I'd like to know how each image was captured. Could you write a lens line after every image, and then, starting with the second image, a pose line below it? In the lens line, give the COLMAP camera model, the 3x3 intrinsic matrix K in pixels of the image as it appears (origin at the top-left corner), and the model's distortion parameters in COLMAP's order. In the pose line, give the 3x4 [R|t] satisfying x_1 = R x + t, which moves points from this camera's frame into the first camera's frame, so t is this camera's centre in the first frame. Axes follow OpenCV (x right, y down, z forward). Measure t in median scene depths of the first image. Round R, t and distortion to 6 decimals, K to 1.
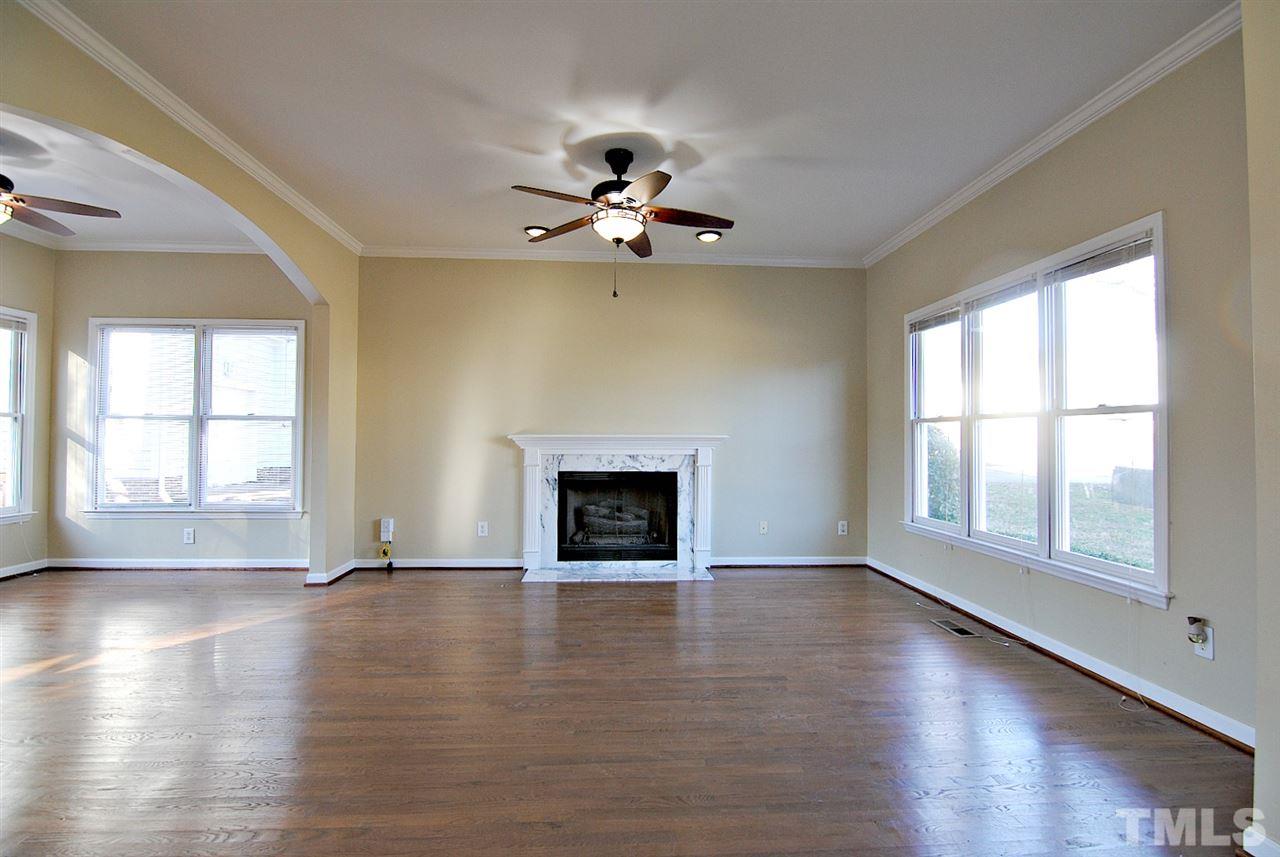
lens RADIAL K [[631.3, 0, 640.9], [0, 631.3, 426.4], [0, 0, 1]] dist [-0.000092, -0.015409]
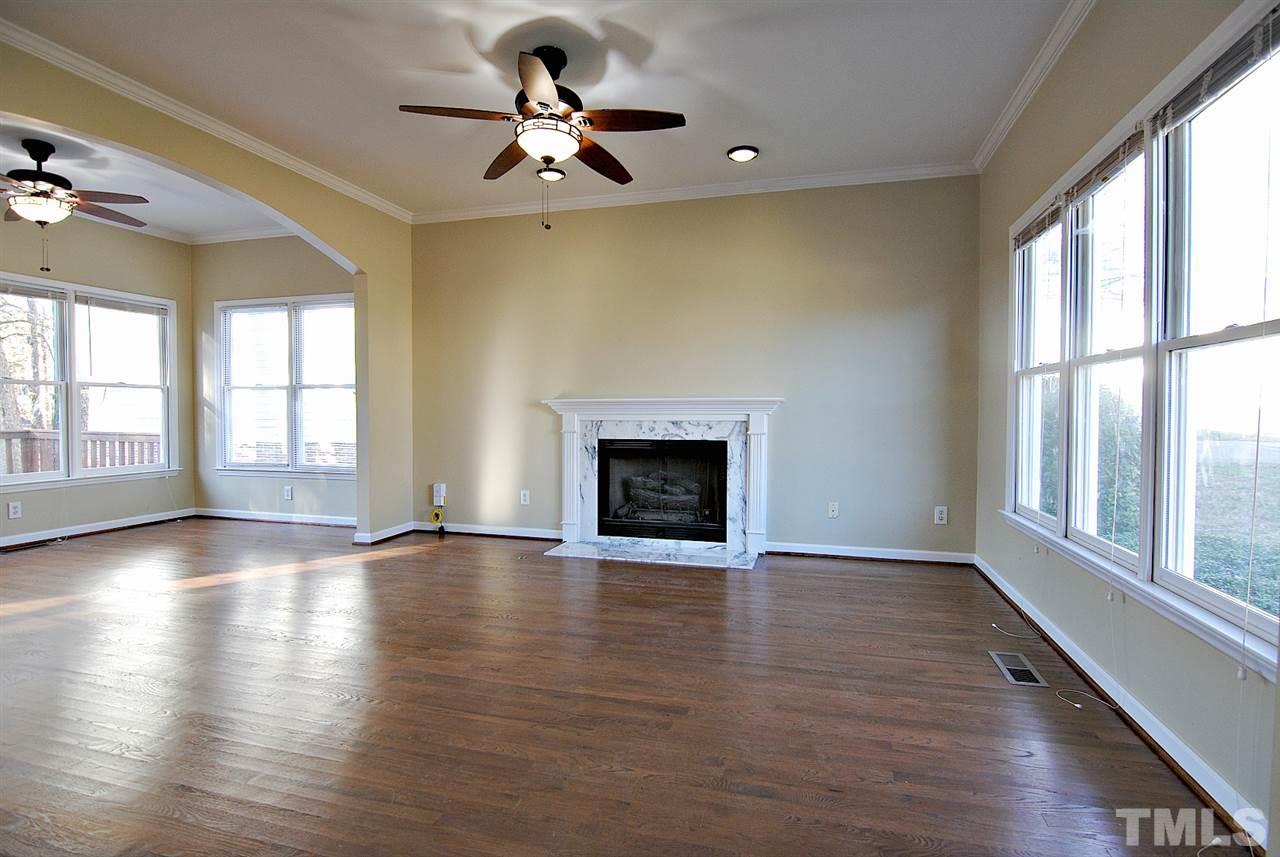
lens RADIAL K [[623.7, 0, 641.4], [0, 623.7, 425.8], [0, 0, 1]] dist [-0.002180, -0.012506]
pose [[0.944200, 0.003515, -0.329354, 0.231010], [0.010698, 0.999088, 0.041333, 0.015371], [0.329199, -0.042550, 0.943301, 0.162747]]
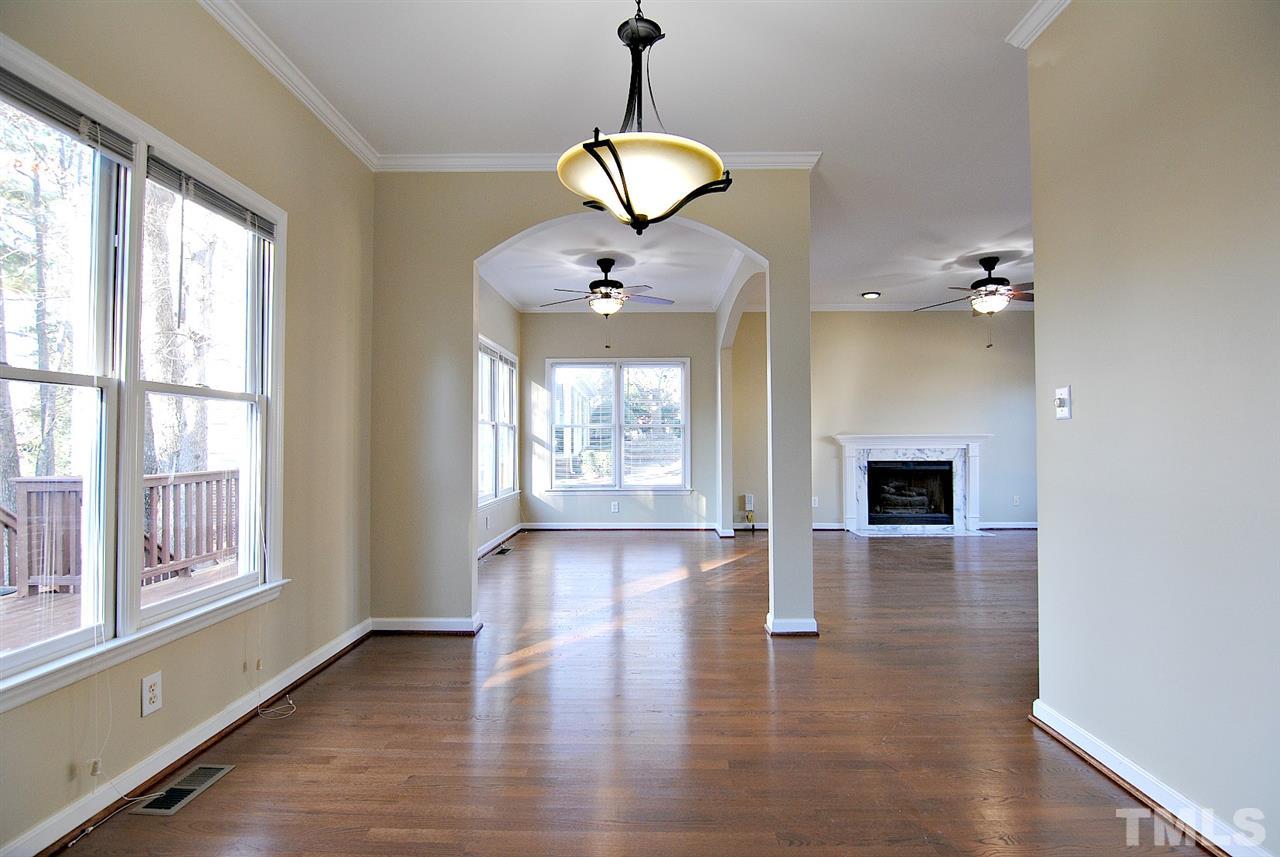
lens RADIAL K [[623.7, 0, 641.4], [0, 623.7, 425.8], [0, 0, 1]] dist [-0.002180, -0.012506]
pose [[0.997035, -0.011802, -0.076045, -0.528470], [0.011211, 0.999904, -0.008197, -0.001674], [0.076135, 0.007320, 0.997071, -0.425883]]
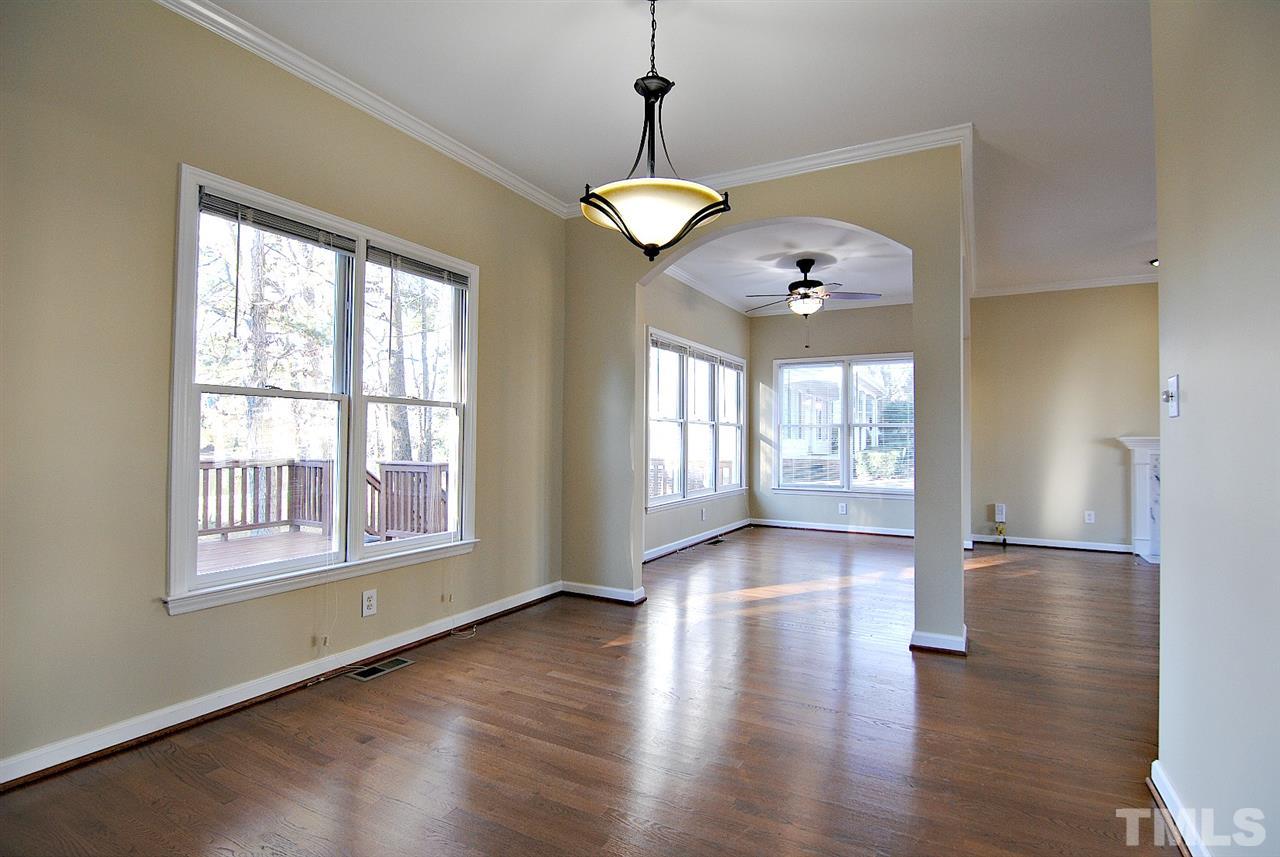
lens RADIAL K [[623.7, 0, 641.4], [0, 623.7, 425.8], [0, 0, 1]] dist [-0.002180, -0.012506]
pose [[0.847011, -0.011765, -0.531445, -0.341025], [0.006303, 0.999907, -0.012090, 0.000827], [0.531537, 0.006891, 0.847007, -0.425710]]
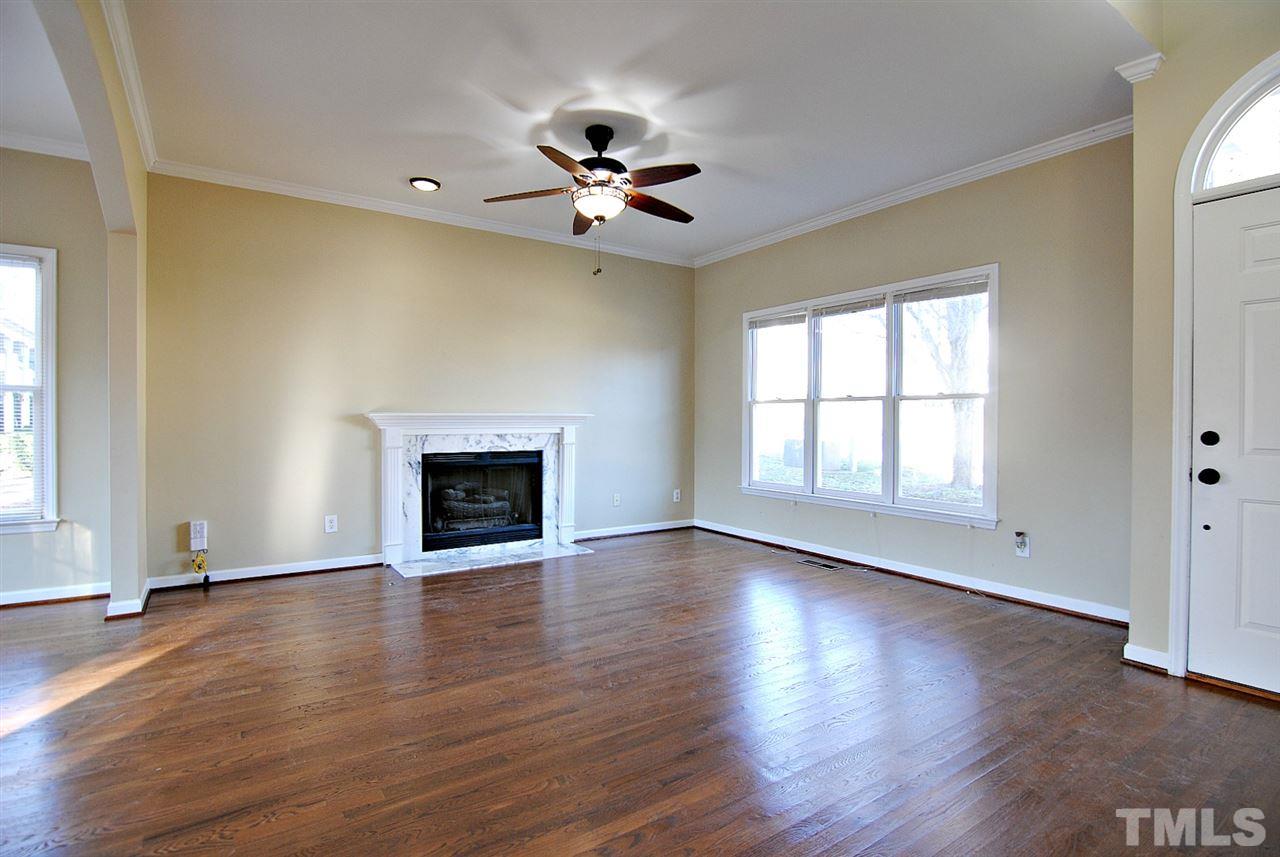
lens RADIAL K [[623.7, 0, 641.4], [0, 623.7, 425.8], [0, 0, 1]] dist [-0.002180, -0.012506]
pose [[0.861208, -0.007703, 0.508195, -0.315577], [-0.008275, 0.999540, 0.029174, 0.002774], [-0.508186, -0.029330, 0.860748, 0.070872]]
